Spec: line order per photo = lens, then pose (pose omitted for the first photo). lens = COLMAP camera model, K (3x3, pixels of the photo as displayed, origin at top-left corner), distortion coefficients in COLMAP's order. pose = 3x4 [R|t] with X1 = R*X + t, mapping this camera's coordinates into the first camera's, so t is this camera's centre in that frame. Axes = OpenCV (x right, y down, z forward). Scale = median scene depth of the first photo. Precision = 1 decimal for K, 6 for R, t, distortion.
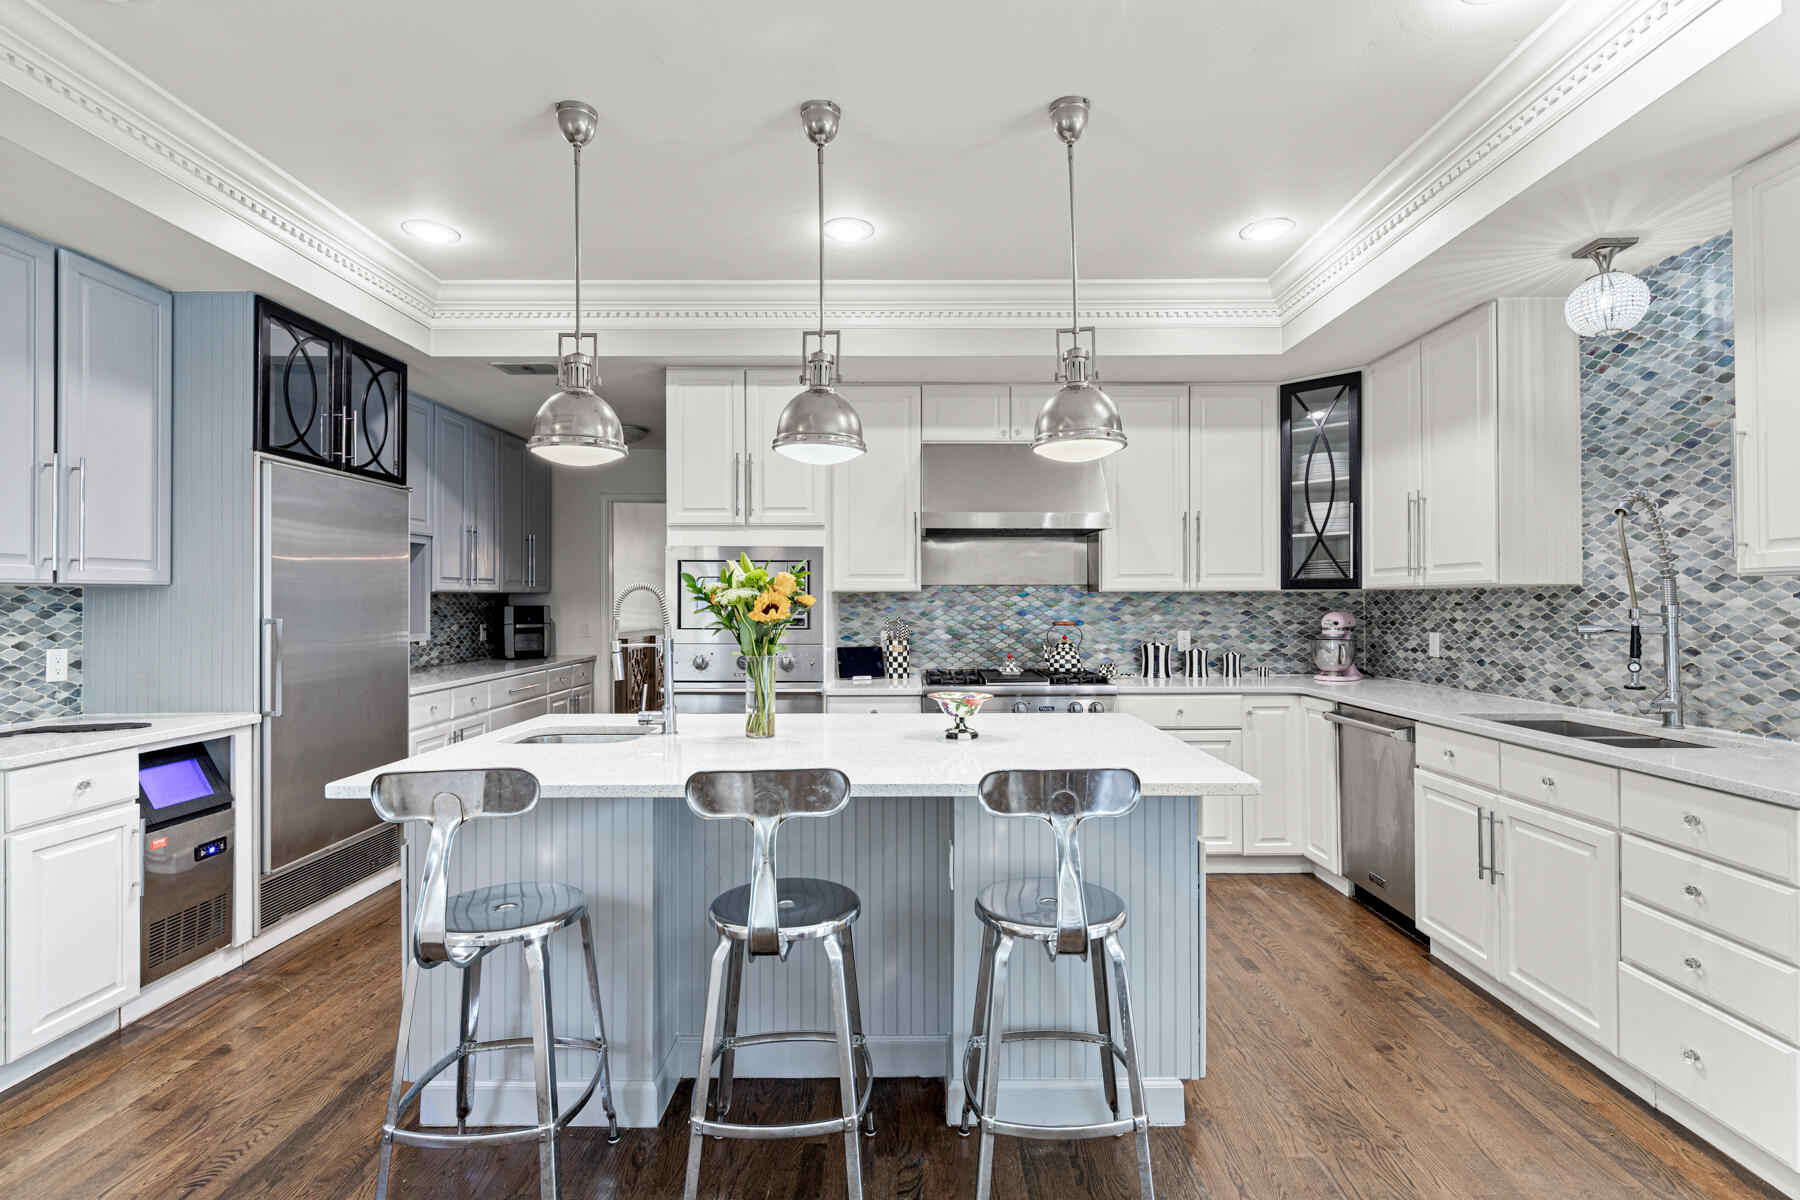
lens RADIAL K [[860.9, 0, 917.6], [0, 860.9, 596.2], [0, 0, 1]] dist [0.003526, 0.000061]
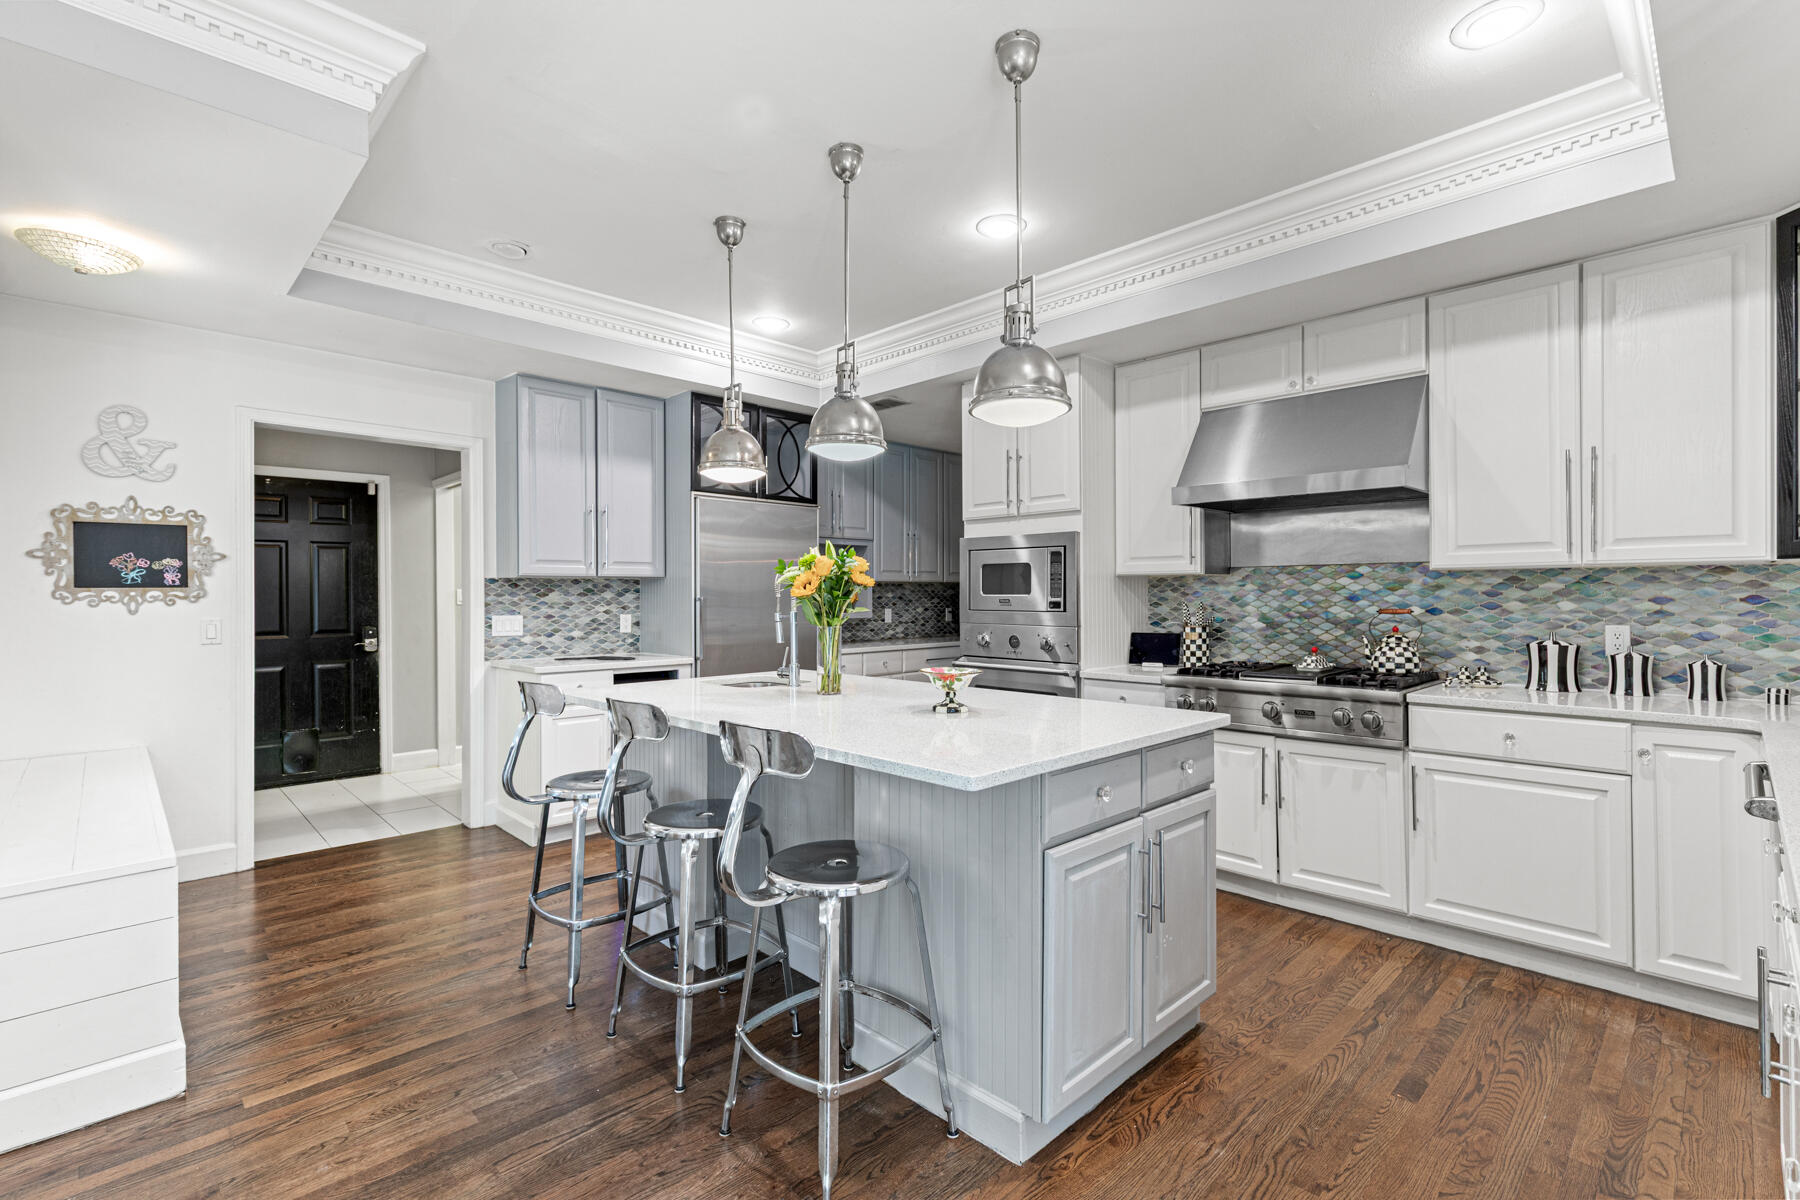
lens RADIAL K [[821.6, 0, 905.6], [0, 821.6, 595.7], [0, 0, 1]] dist [0.009194, -0.001560]
pose [[0.697899, 0.000087, -0.716196, 0.485549], [0.004101, 0.999983, 0.004118, 0.015132], [0.716185, -0.005811, 0.697887, 0.192938]]
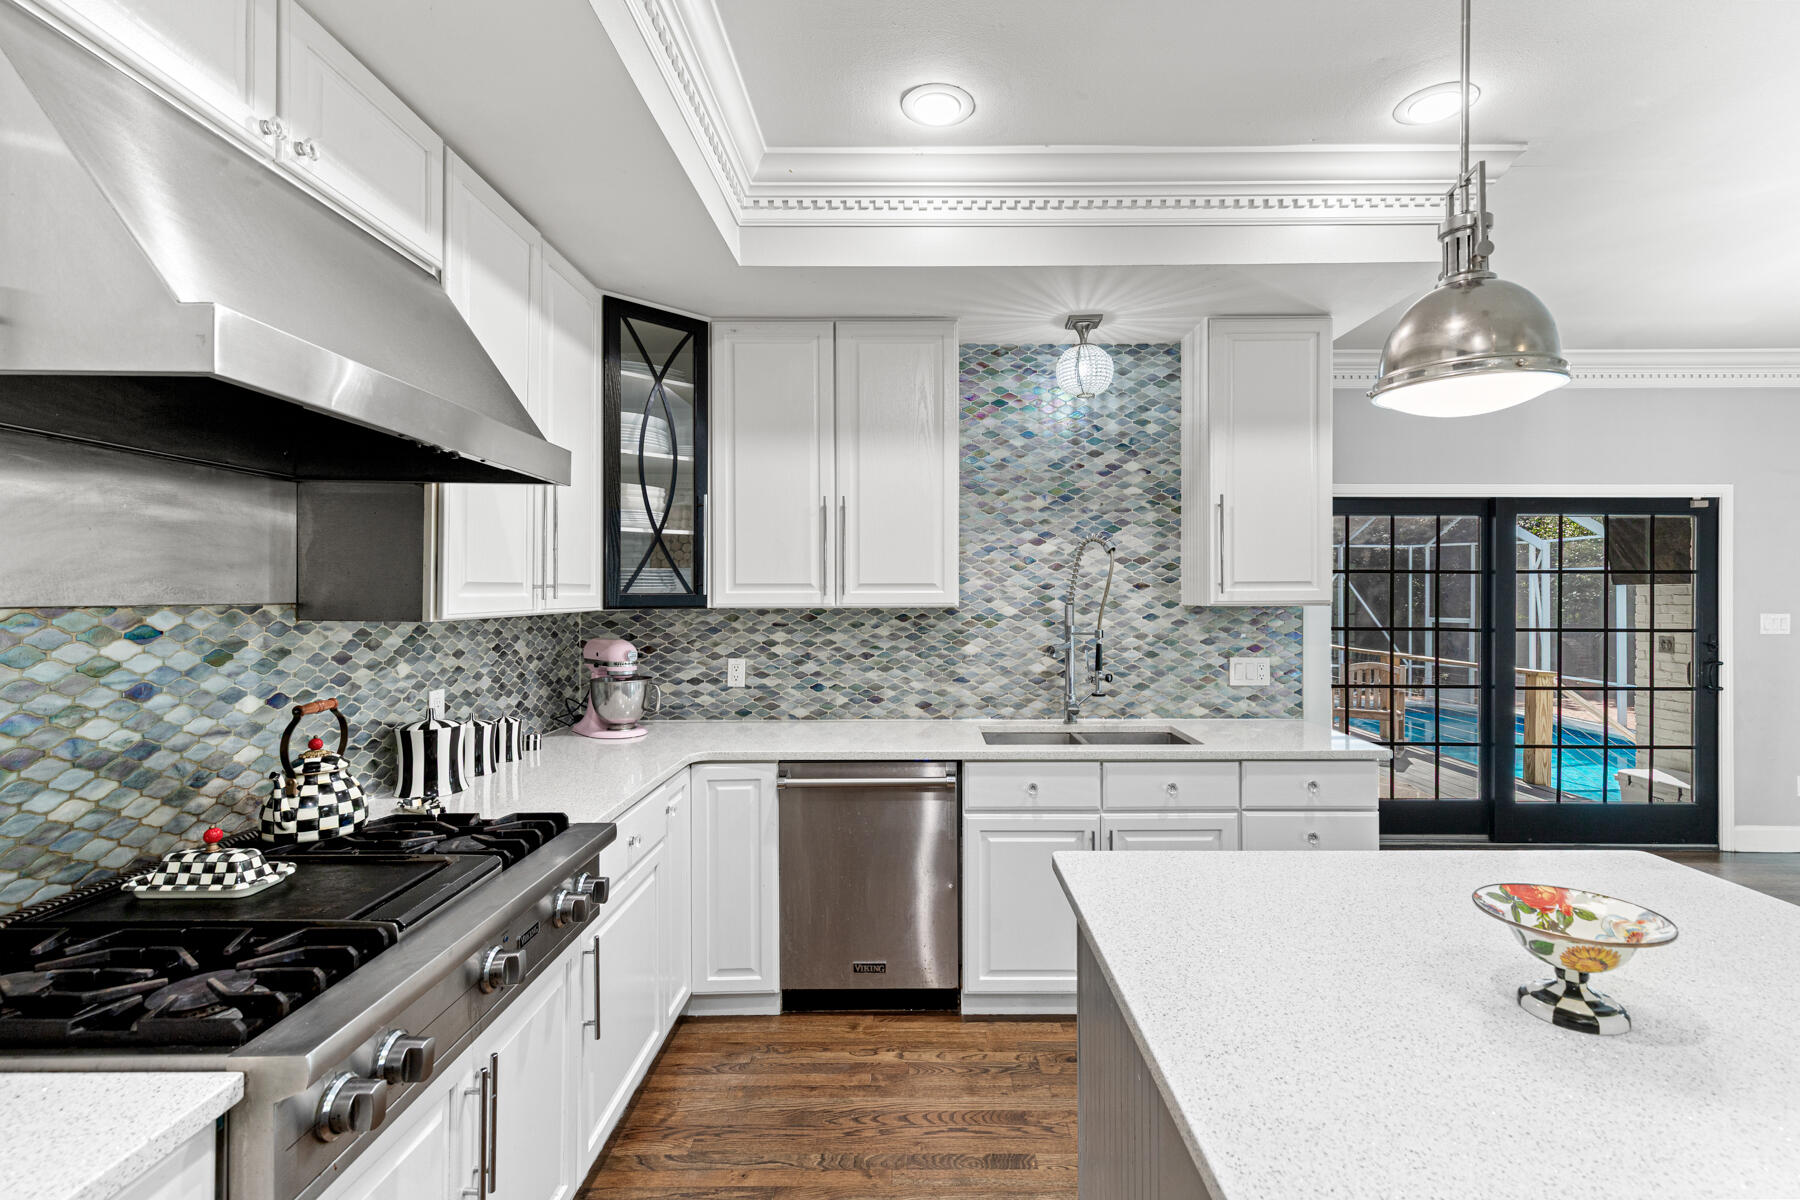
lens RADIAL K [[820.7, 0, 921.0], [0, 820.7, 596.2], [0, 0, 1]] dist [0.010913, -0.000214]
pose [[0.003729, -0.000398, 0.999993, -0.235192], [-0.005777, 0.999983, 0.000419, -0.023071], [-0.999976, -0.005779, 0.003727, 0.895596]]
